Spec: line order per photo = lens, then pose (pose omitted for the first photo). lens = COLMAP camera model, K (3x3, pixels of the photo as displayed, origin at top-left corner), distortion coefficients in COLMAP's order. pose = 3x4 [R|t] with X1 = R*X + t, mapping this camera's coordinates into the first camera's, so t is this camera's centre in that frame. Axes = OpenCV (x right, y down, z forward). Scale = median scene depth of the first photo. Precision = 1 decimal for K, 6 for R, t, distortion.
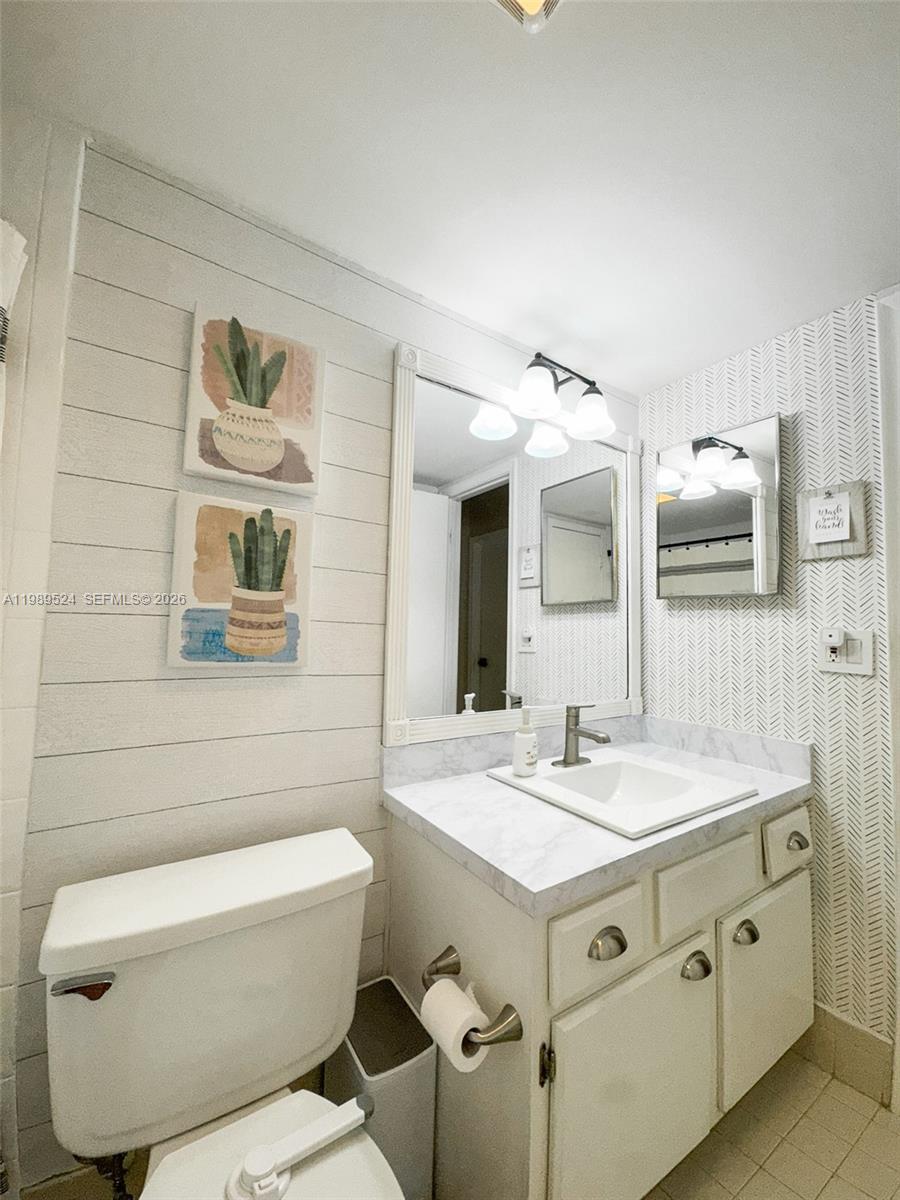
lens RADIAL K [[478.1, 0, 455.0], [0, 478.1, 598.0], [0, 0, 1]] dist [-0.003657, 0.000114]
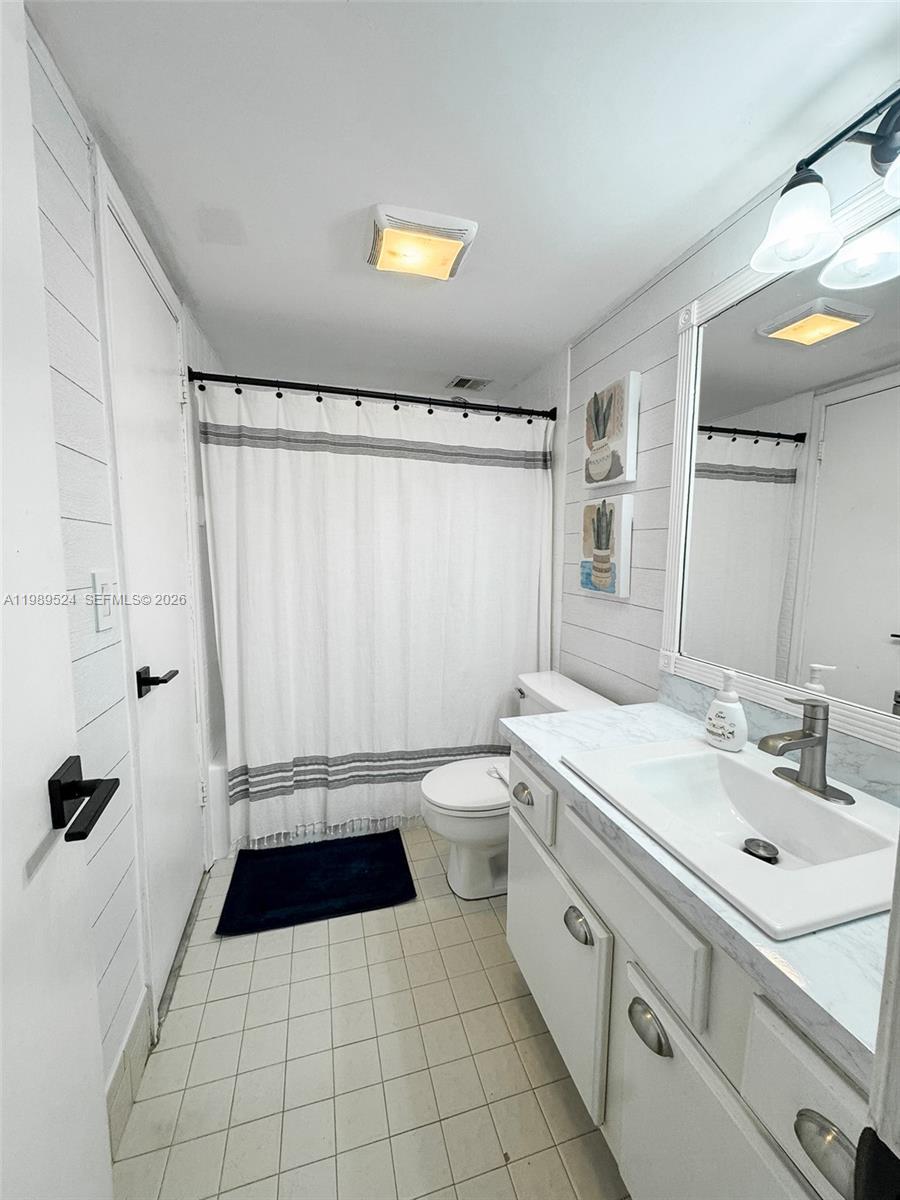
lens RADIAL K [[478.1, 0, 455.3], [0, 478.1, 600.8], [0, 0, 1]] dist [-0.003657, 0.000114]
pose [[-0.306292, 0.070440, -0.949328, 1.374426], [0.046006, 0.997189, 0.059147, 0.040733], [0.950825, -0.025559, -0.308671, 1.020655]]
